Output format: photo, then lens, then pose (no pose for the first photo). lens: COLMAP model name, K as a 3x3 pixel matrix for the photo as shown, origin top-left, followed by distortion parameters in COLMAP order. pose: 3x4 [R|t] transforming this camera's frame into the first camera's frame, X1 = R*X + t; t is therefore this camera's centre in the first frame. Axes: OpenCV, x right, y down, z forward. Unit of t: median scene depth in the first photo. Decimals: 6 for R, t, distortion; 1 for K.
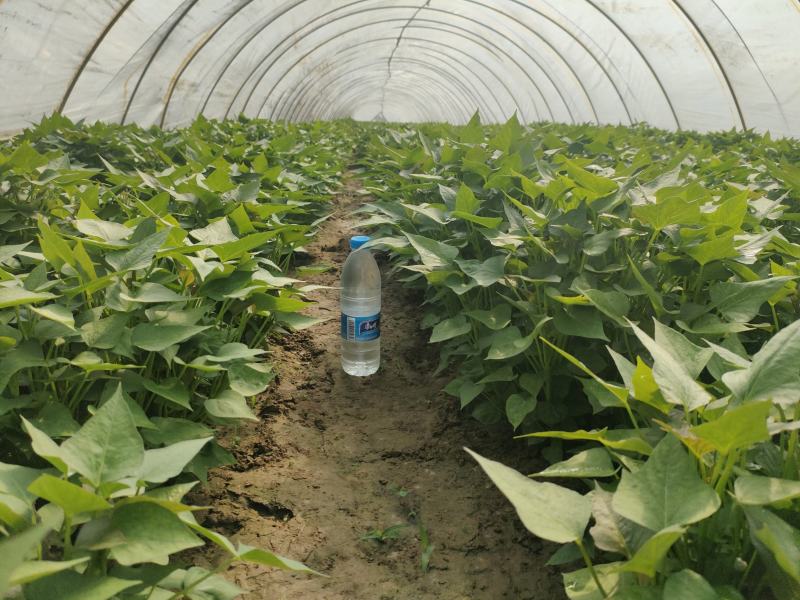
lens RADIAL K [[586.3, 0, 400.0], [0, 586.3, 300.0], [0, 0, 1]] dist [0.064352, -0.109576]
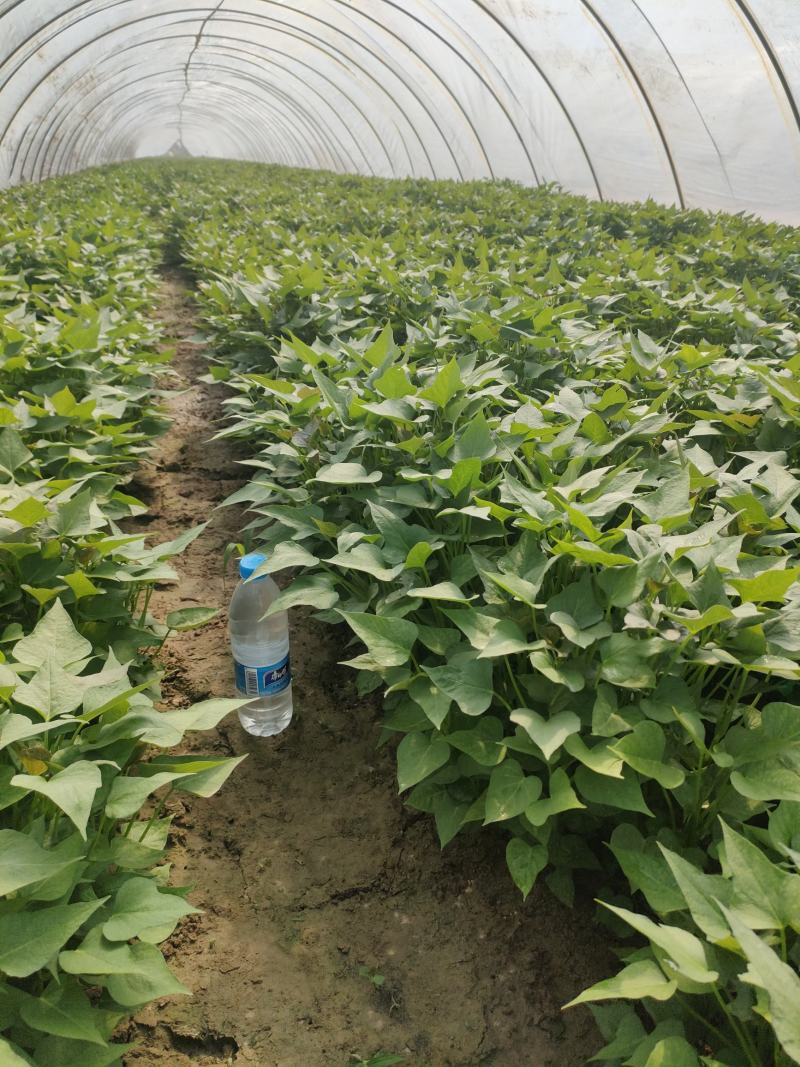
lens RADIAL K [[783.6, 0, 400.0], [0, 783.6, 533.5], [0, 0, 1]] dist [0.047199, -0.067018]
pose [[0.977139, -0.104189, 0.185322, -0.063427], [0.074767, 0.984408, 0.159219, -0.257170], [-0.199021, -0.141723, 0.969693, 0.064875]]
